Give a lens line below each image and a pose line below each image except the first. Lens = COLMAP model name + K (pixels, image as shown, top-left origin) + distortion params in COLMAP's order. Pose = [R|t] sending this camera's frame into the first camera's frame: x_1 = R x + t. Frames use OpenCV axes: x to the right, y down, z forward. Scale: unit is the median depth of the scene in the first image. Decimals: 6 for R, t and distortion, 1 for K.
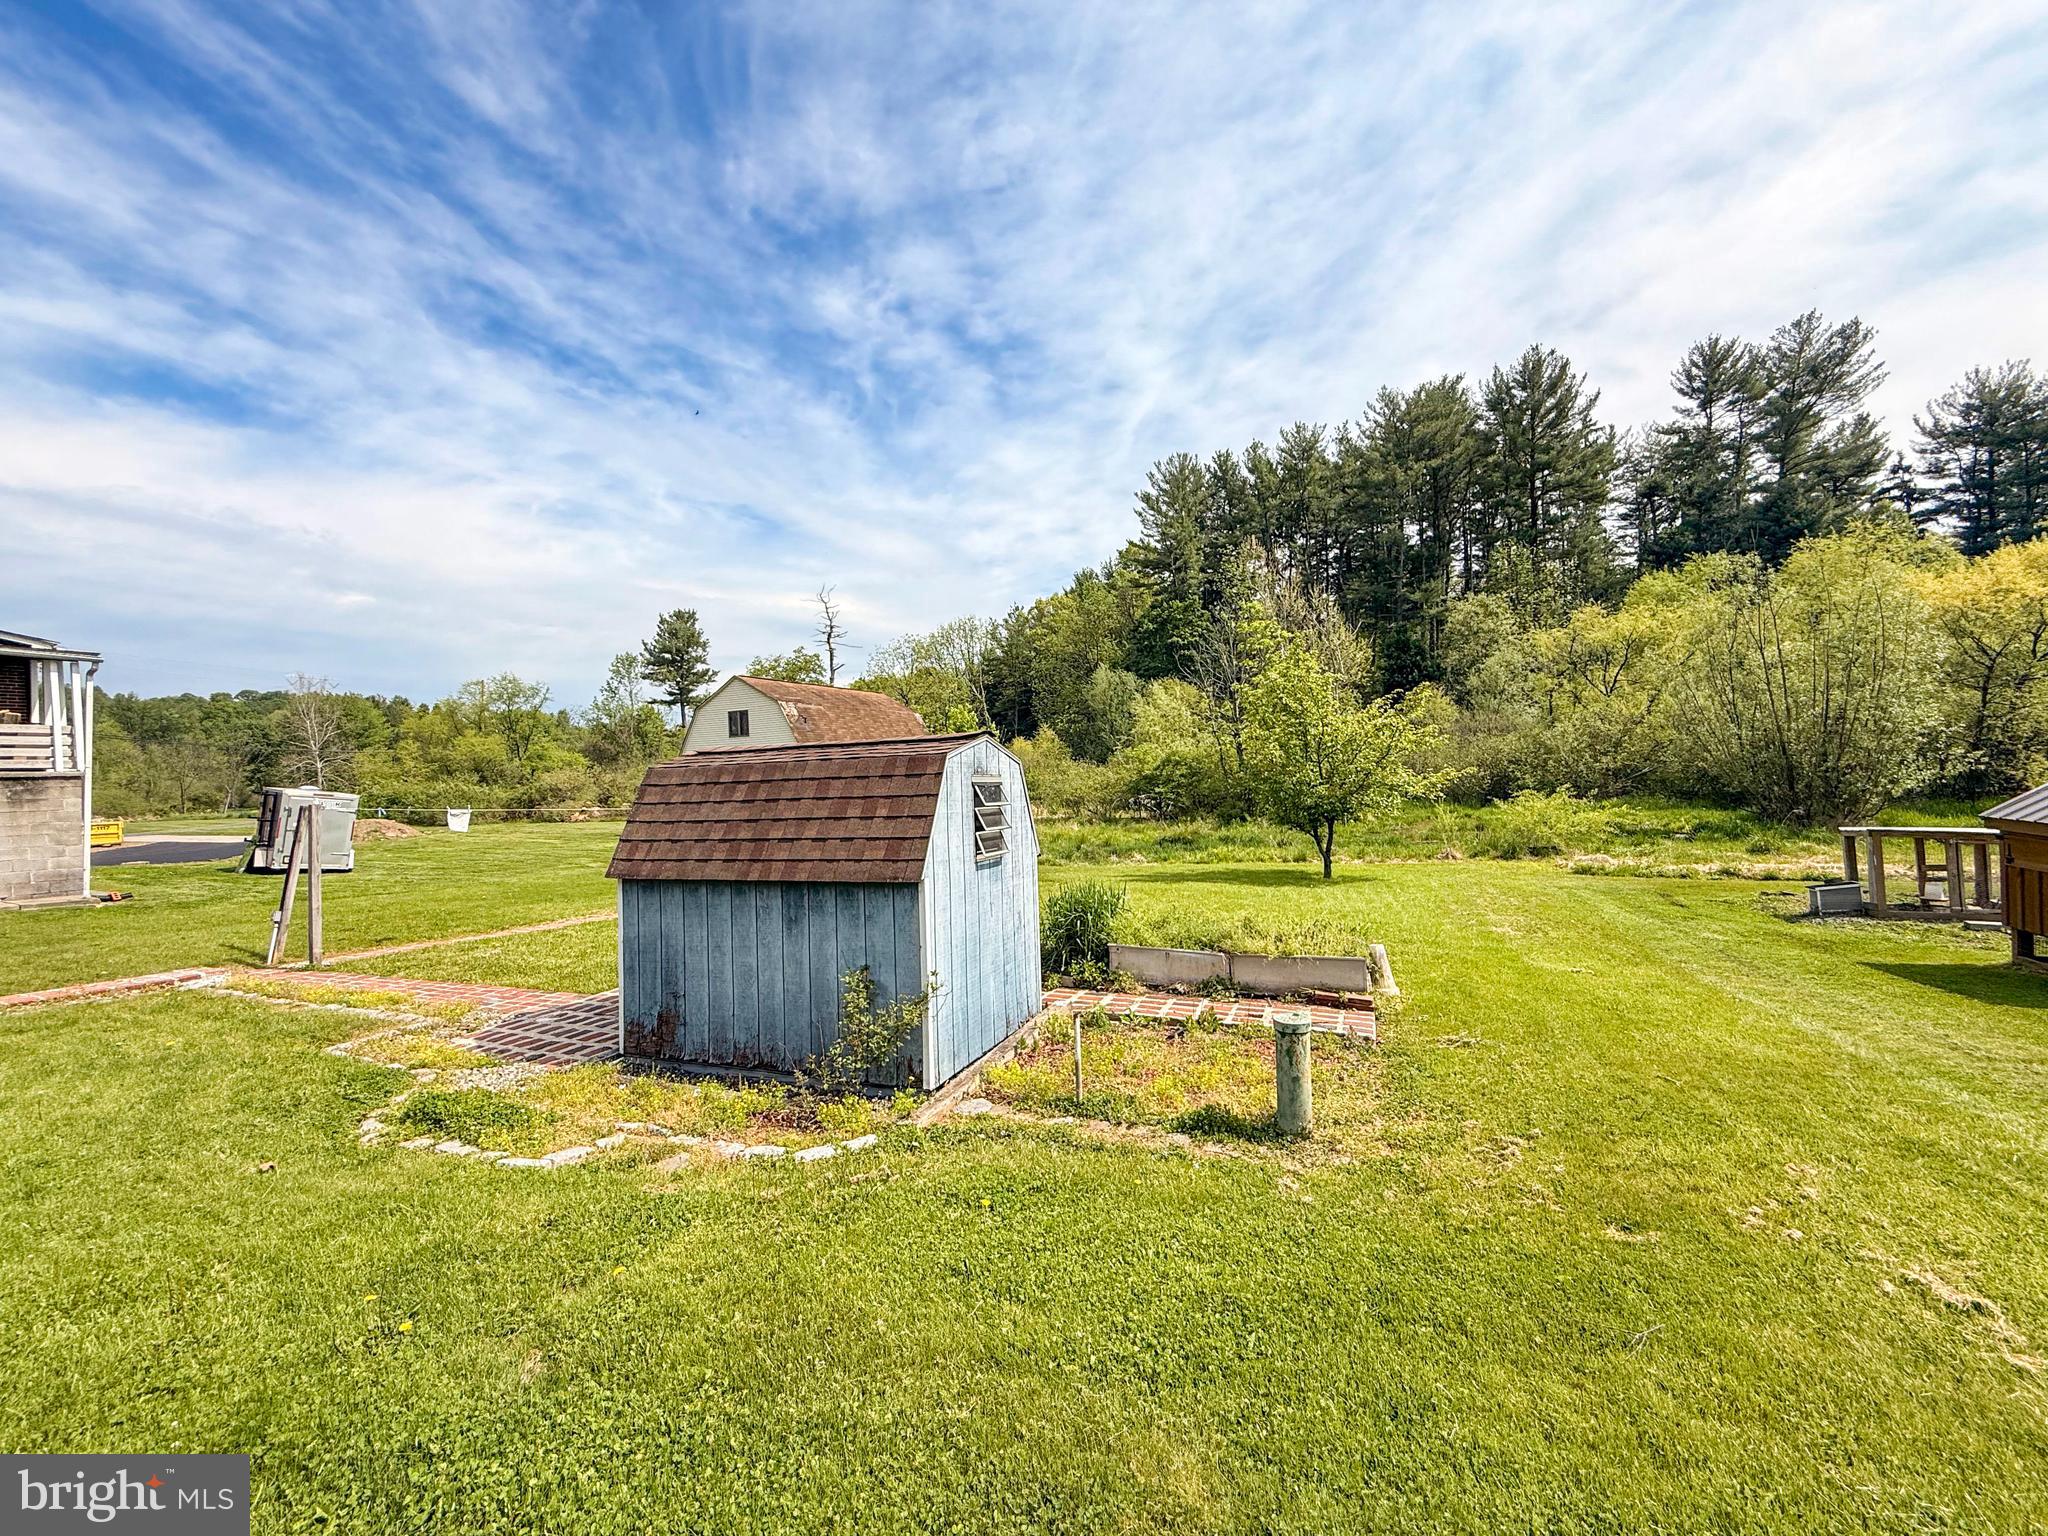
lens RADIAL K [[825.4, 0, 1024.0], [0, 825.4, 768.0], [0, 0, 1]] dist [0.001927, 0.000279]
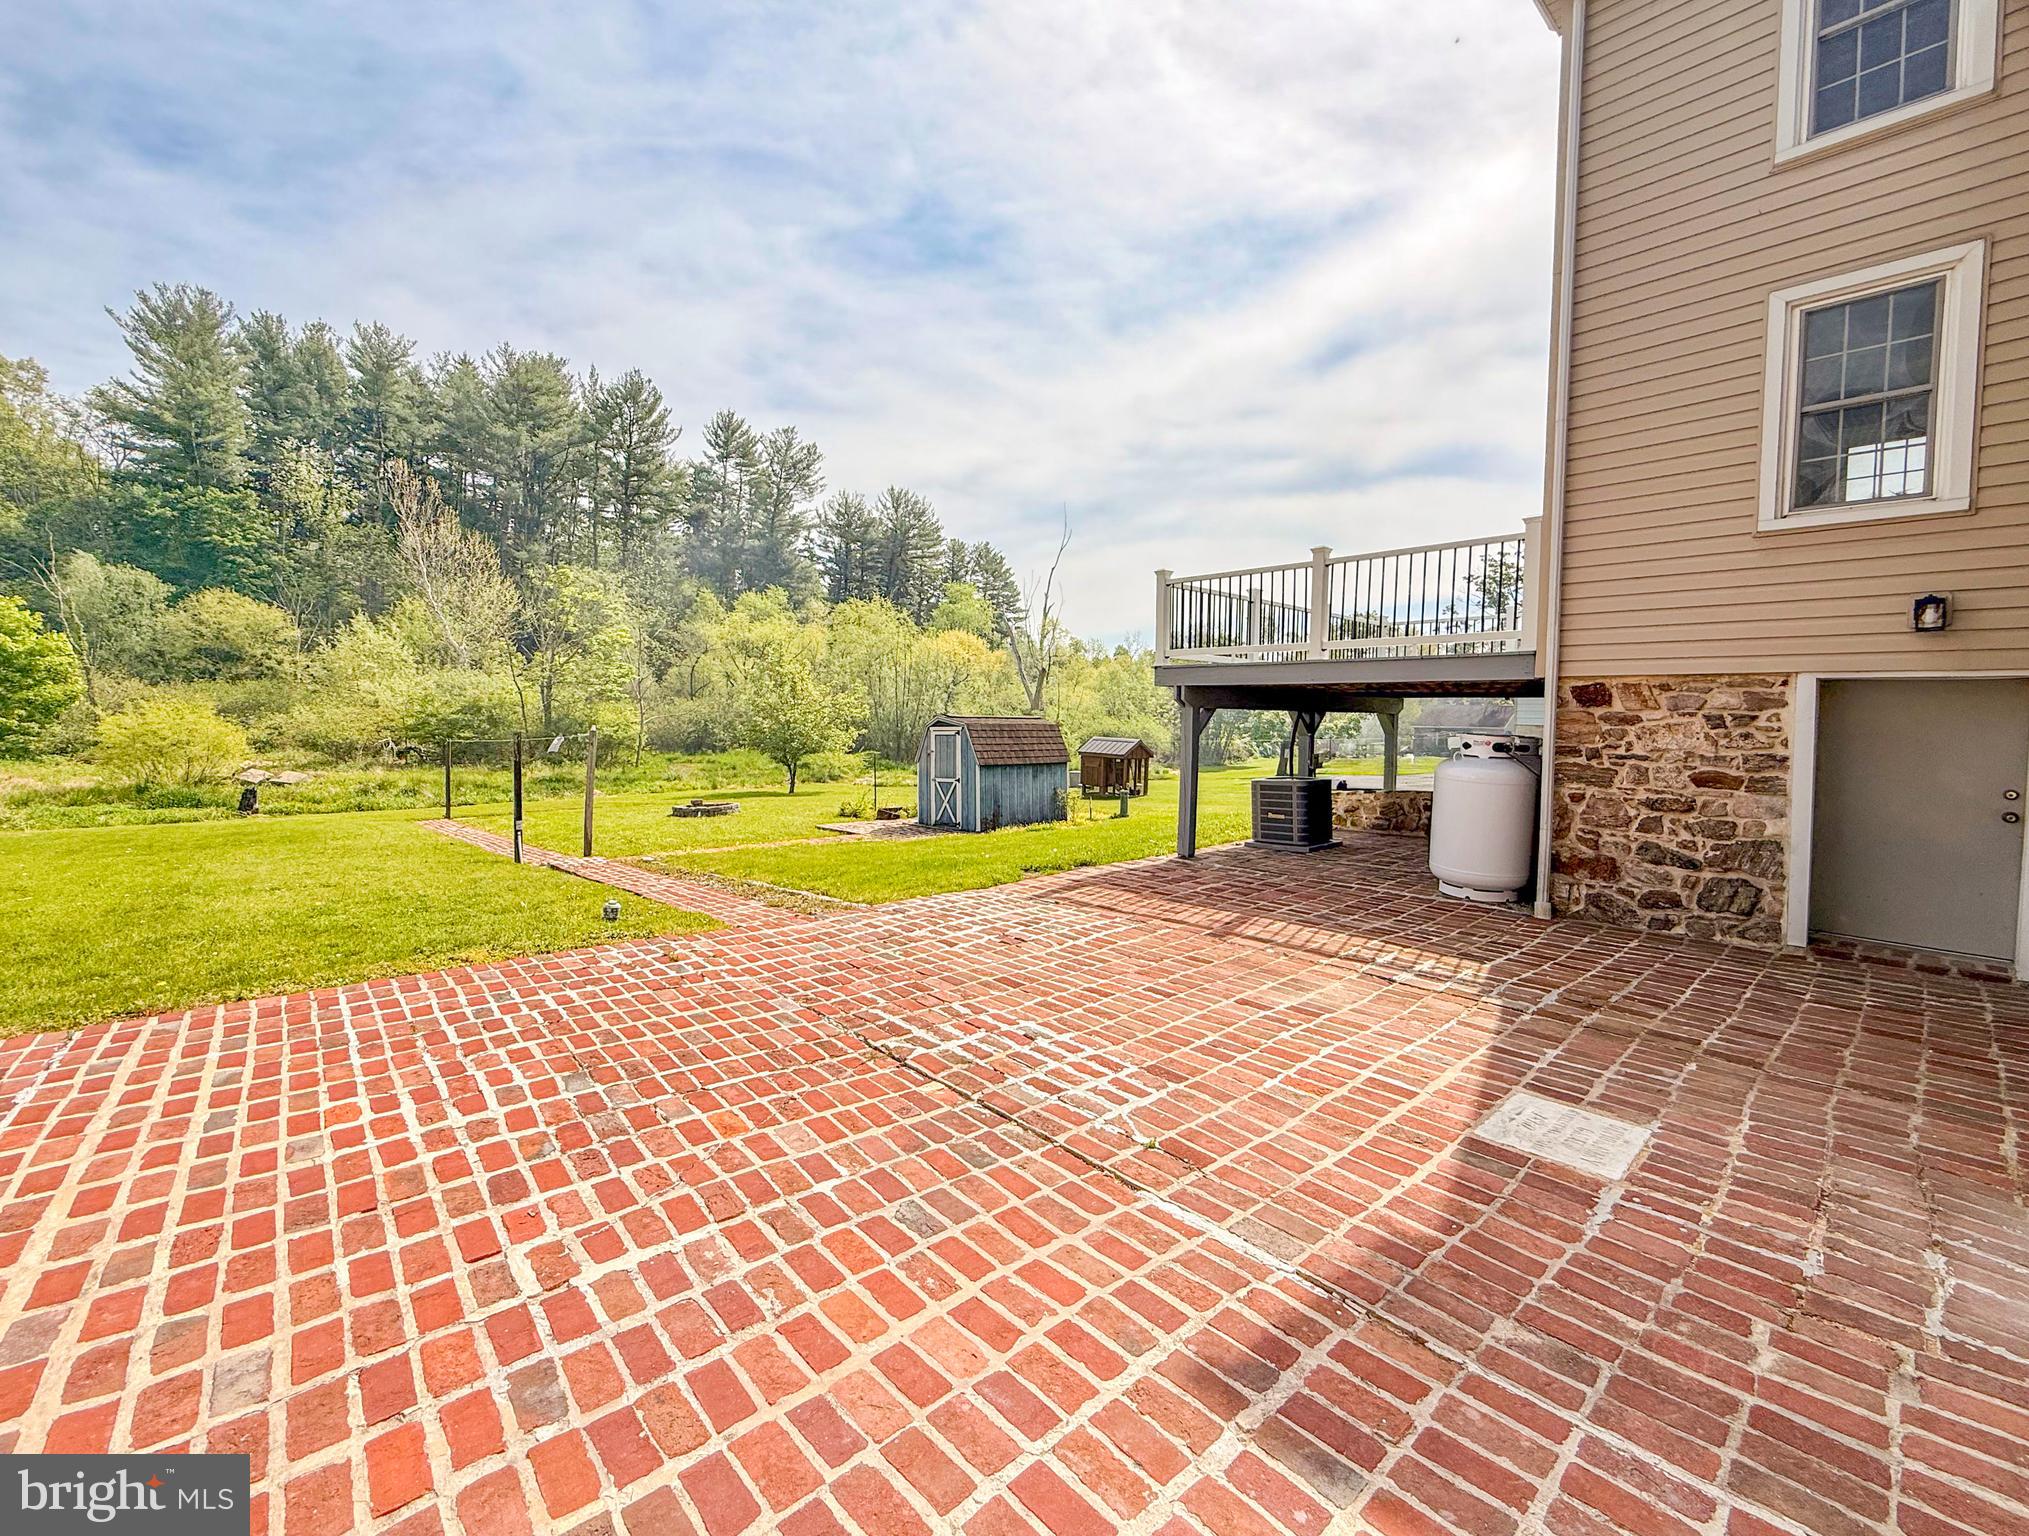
lens RADIAL K [[853.7, 0, 1013.2], [0, 853.7, 751.4], [0, 0, 1]] dist [0.004330, 0.000537]
pose [[0.411556, 0.009701, 0.911333, -0.246972], [-0.041381, 0.999111, 0.008052, 0.005305], [-0.910444, -0.041026, 0.411592, -0.018328]]
